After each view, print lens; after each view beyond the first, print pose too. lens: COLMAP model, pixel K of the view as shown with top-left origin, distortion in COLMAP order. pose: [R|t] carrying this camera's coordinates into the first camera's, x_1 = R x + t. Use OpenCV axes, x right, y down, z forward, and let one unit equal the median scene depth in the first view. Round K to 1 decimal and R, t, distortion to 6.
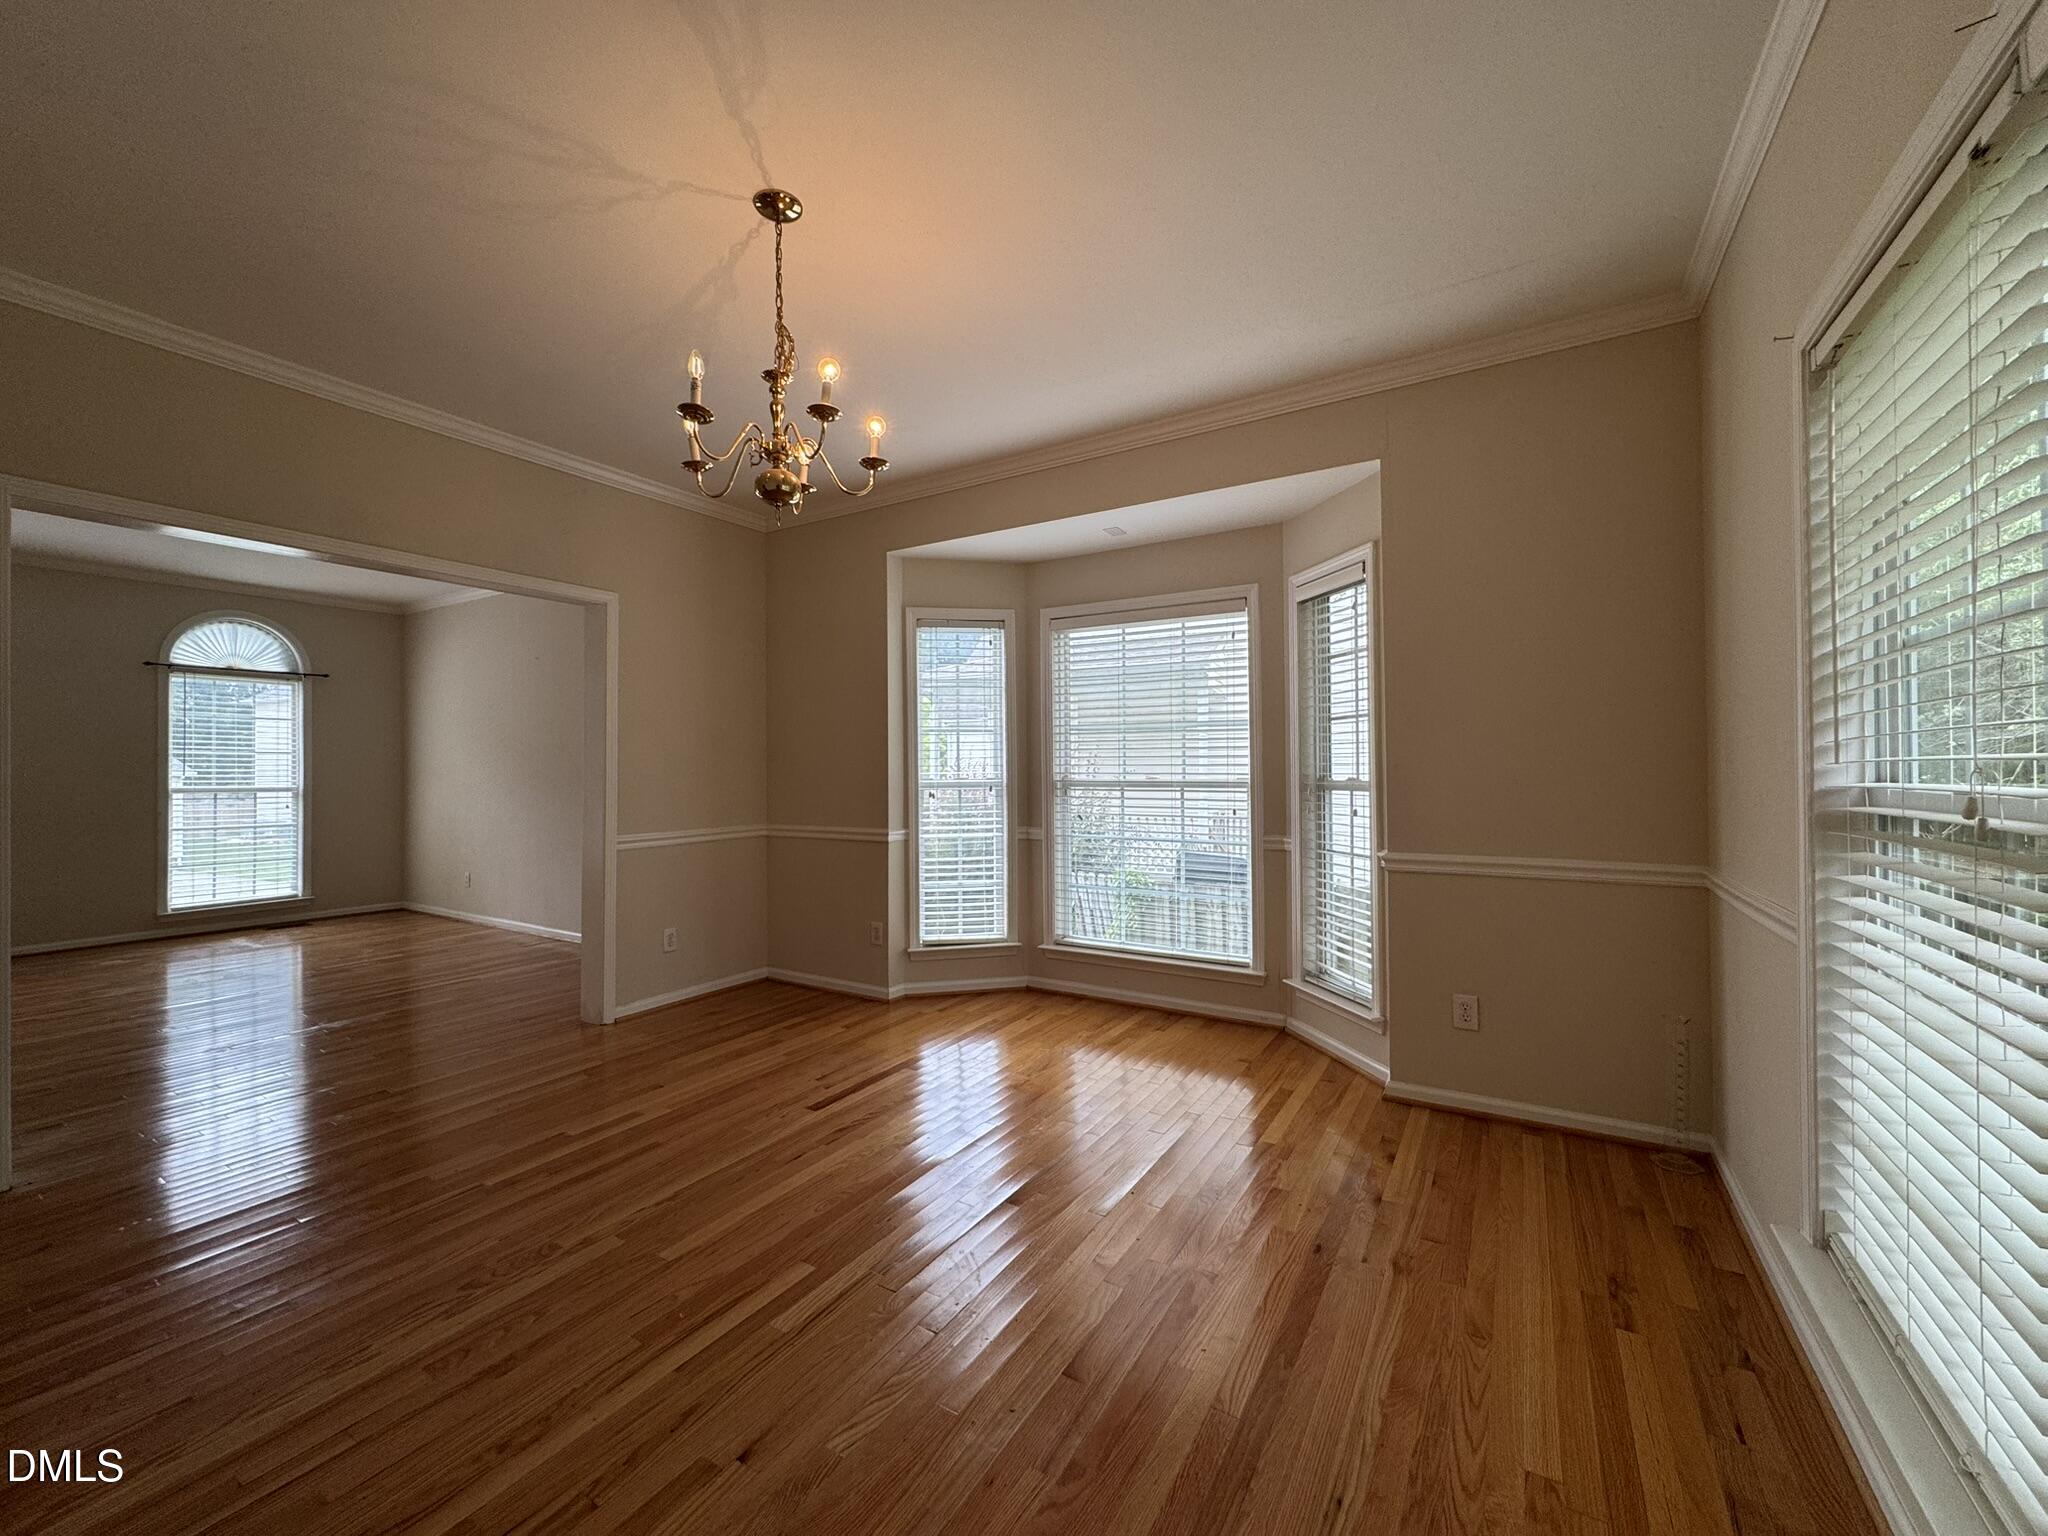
lens RADIAL K [[812.0, 0, 1024.0], [0, 812.0, 768.0], [0, 0, 1]] dist [-0.004032, 0.000376]
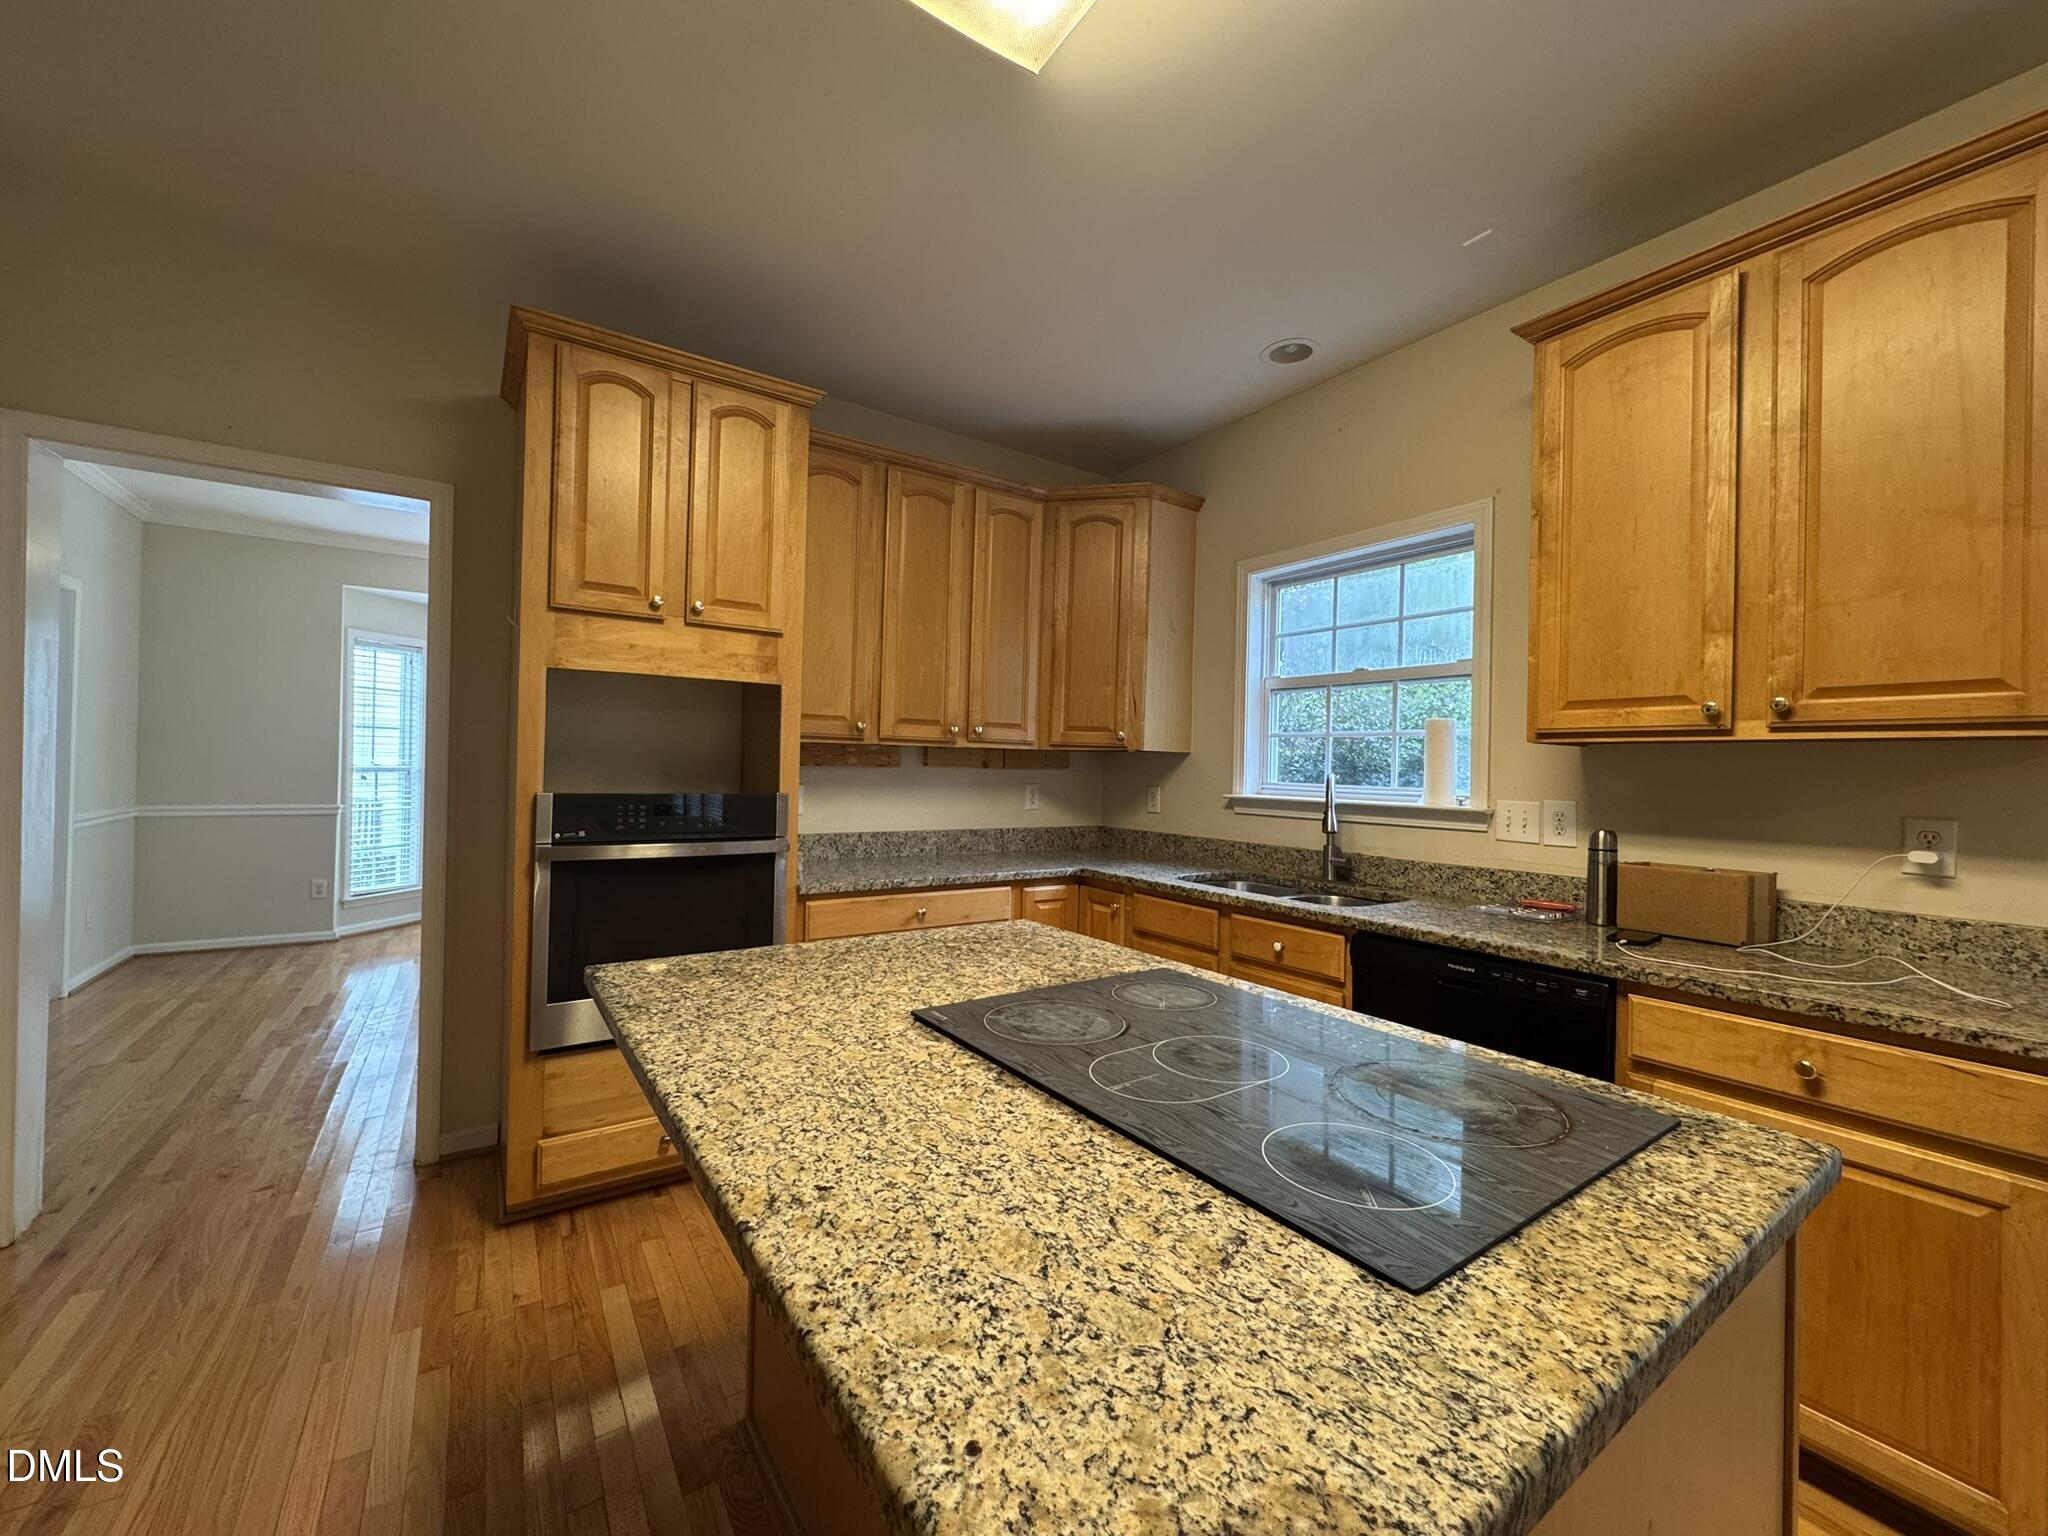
lens RADIAL K [[812.0, 0, 1024.0], [0, 812.0, 768.0], [0, 0, 1]] dist [-0.004032, 0.000376]
pose [[0.416717, 0.011261, 0.908966, -0.840125], [-0.024819, 0.999691, -0.001006, -0.006993], [-0.908697, -0.022140, 0.416868, -0.484519]]
